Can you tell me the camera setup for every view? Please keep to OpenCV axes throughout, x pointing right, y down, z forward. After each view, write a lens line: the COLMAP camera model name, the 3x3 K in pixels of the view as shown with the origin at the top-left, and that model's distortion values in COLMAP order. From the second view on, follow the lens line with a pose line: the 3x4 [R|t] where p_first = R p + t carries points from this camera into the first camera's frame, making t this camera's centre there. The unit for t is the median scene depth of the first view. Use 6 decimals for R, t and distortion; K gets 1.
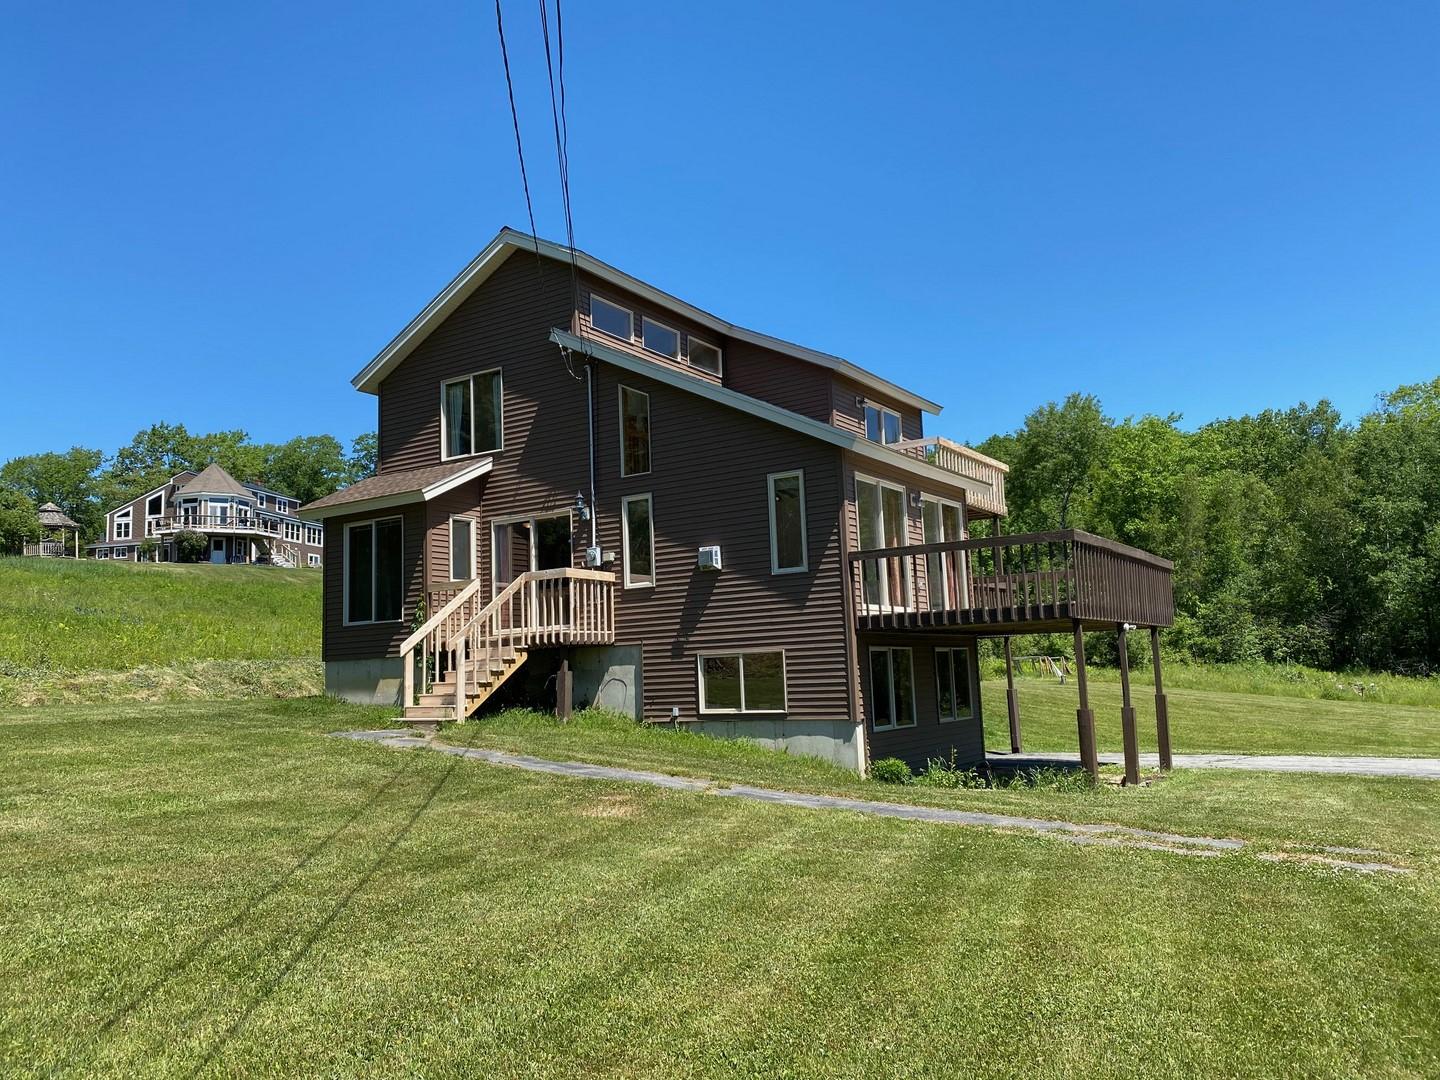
lens RADIAL K [[1102.9, 0, 717.4], [0, 1102.9, 542.2], [0, 0, 1]] dist [0.020125, -0.026329]
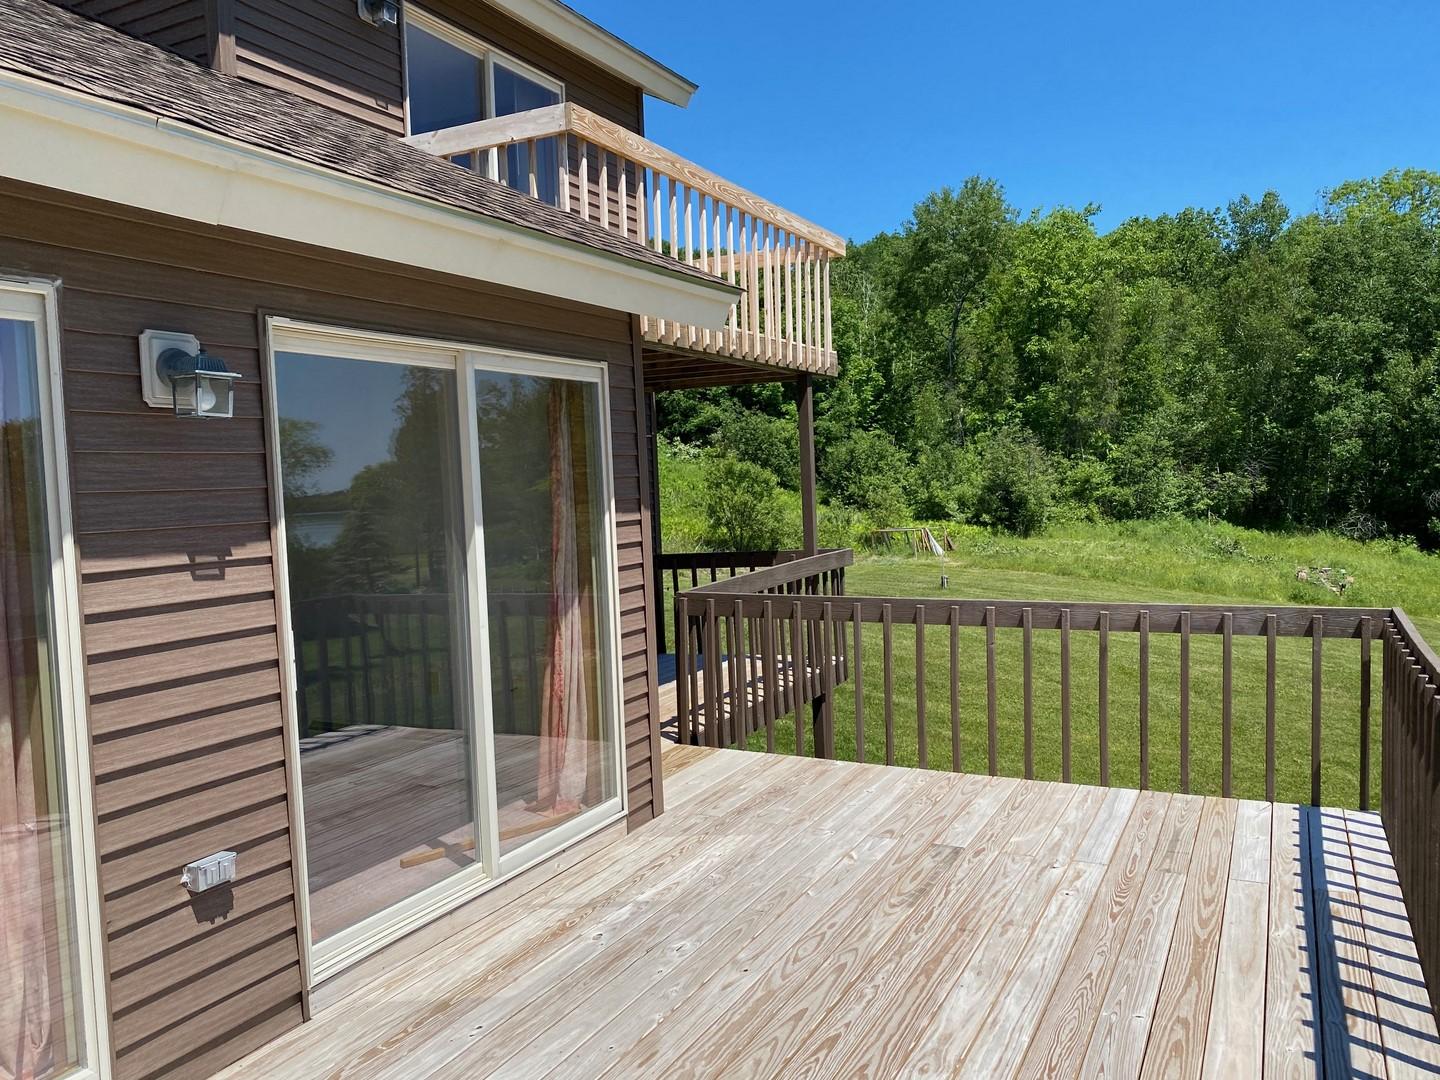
lens RADIAL K [[1102.9, 0, 718.7], [0, 1102.9, 536.7], [0, 0, 1]] dist [0.020125, -0.026329]
pose [[0.994758, -0.002293, 0.102233, 0.068763], [-0.015136, 0.985435, 0.169377, -0.012046], [-0.101133, -0.170036, 0.980235, 0.233358]]
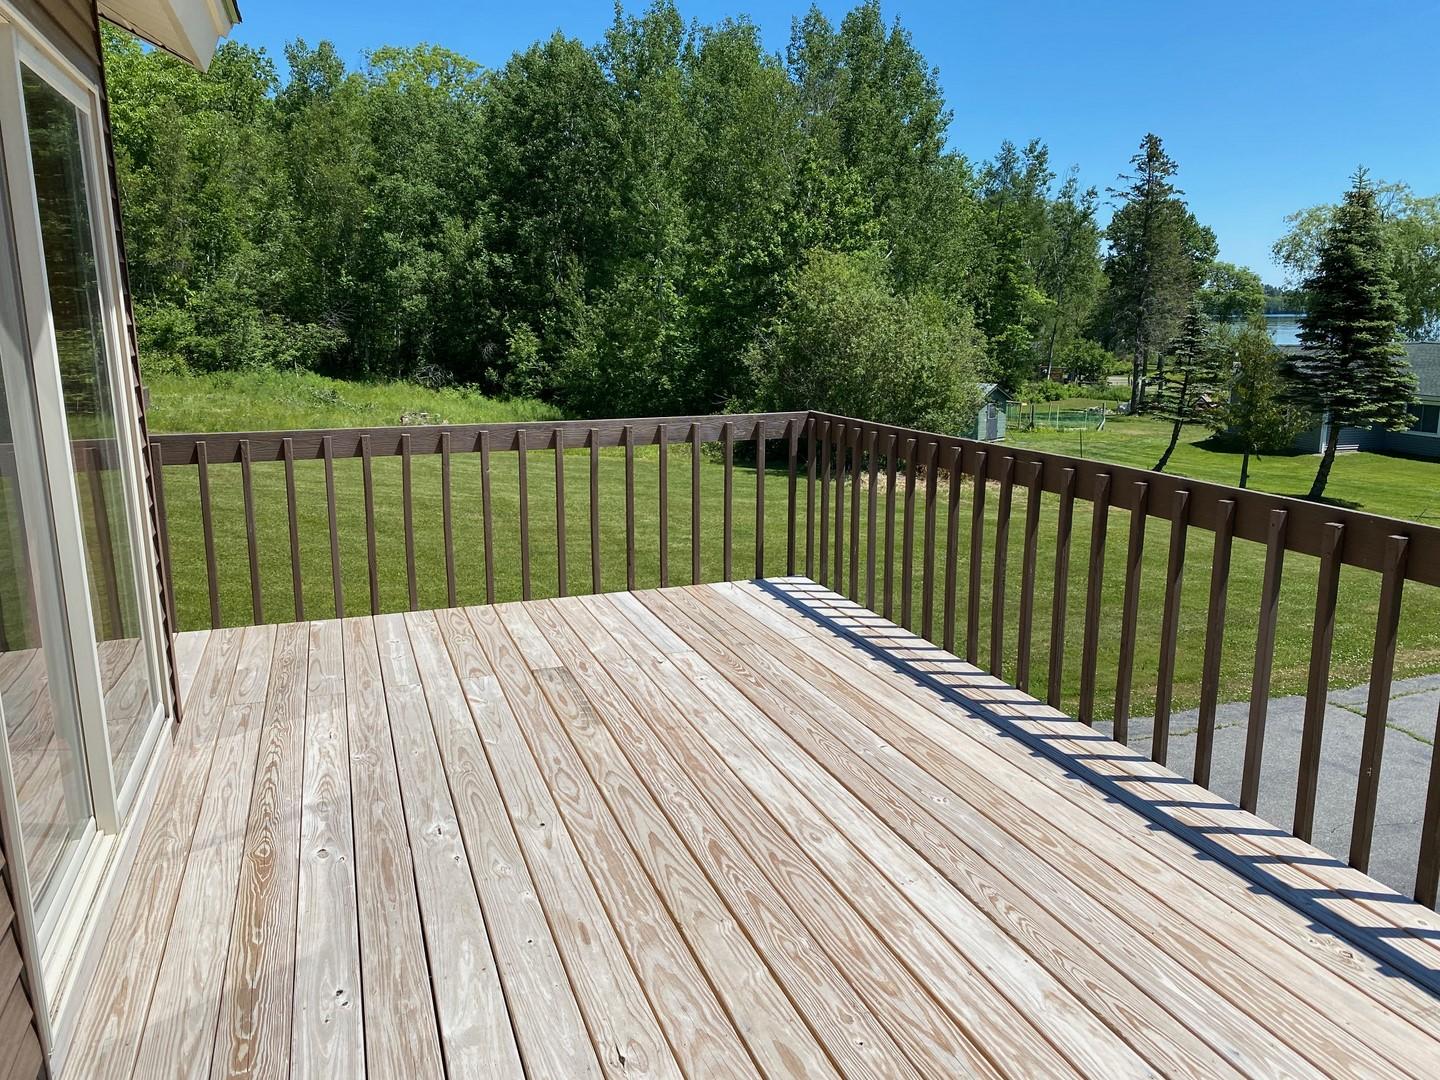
lens RADIAL K [[1102.9, 0, 721.4], [0, 1102.9, 533.3], [0, 0, 1]] dist [0.020125, -0.026329]
pose [[0.607802, -0.124772, 0.784225, 0.042862], [-0.110461, 0.964692, 0.239096, -0.006432], [-0.786368, -0.231949, 0.572559, 0.252608]]
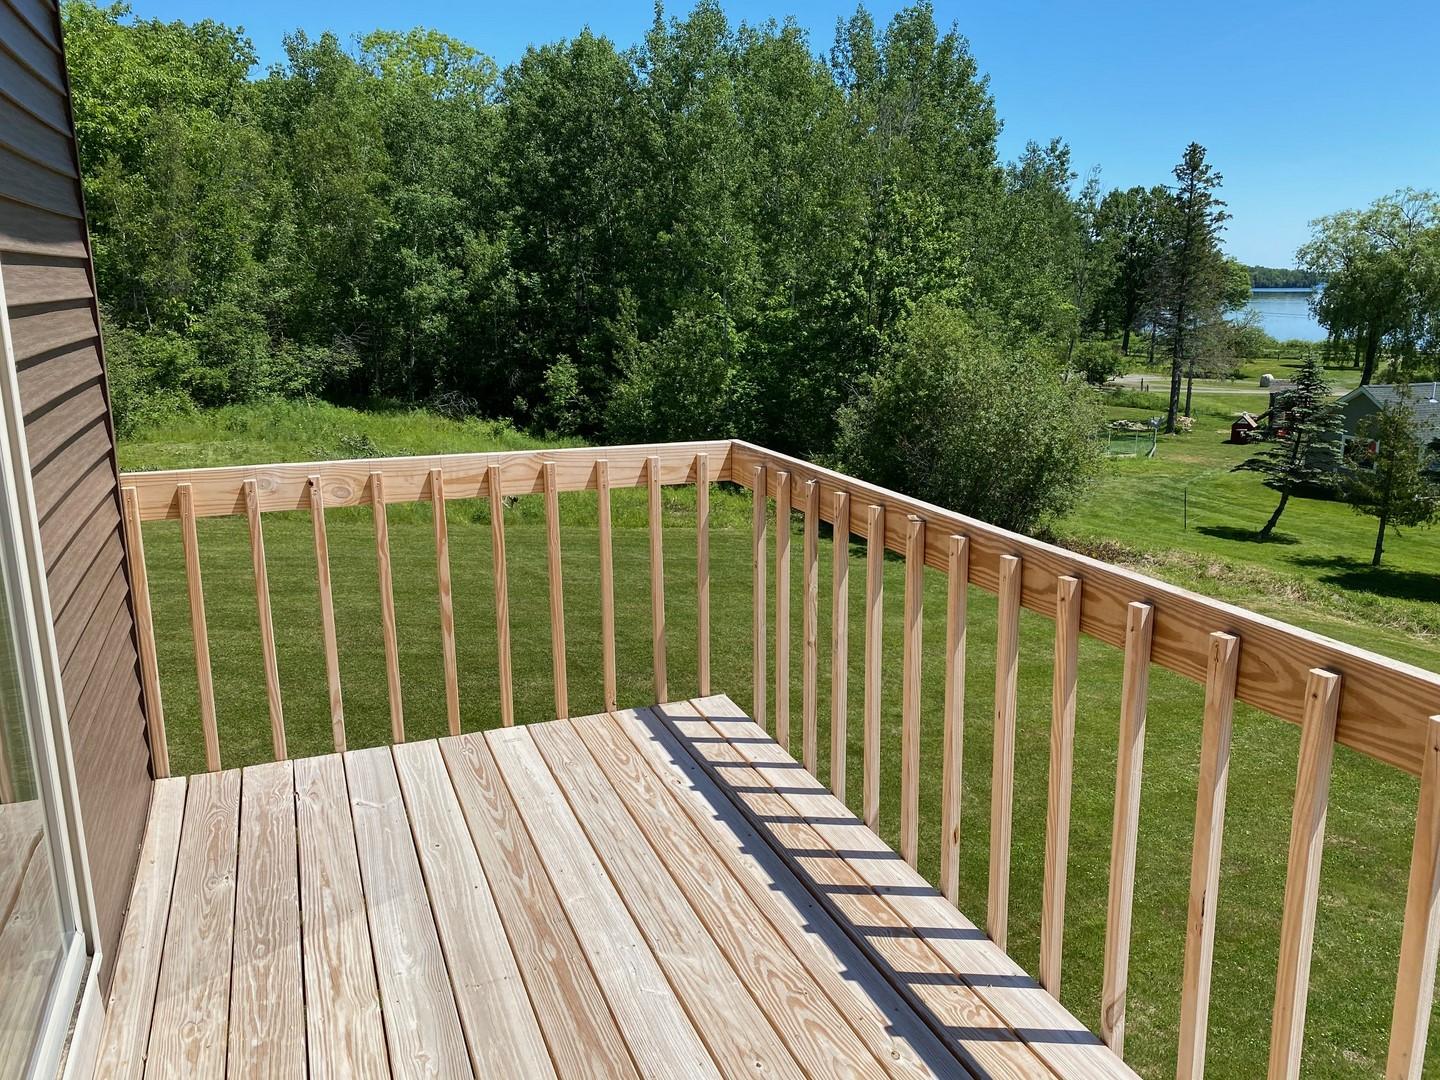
lens RADIAL K [[1102.9, 0, 733.7], [0, 1102.9, 533.6], [0, 0, 1]] dist [0.020125, -0.026329]
pose [[0.567723, -0.148721, 0.809675, 0.051238], [-0.120564, 0.957920, 0.260487, -0.037230], [-0.814344, -0.245502, 0.525903, 0.346965]]
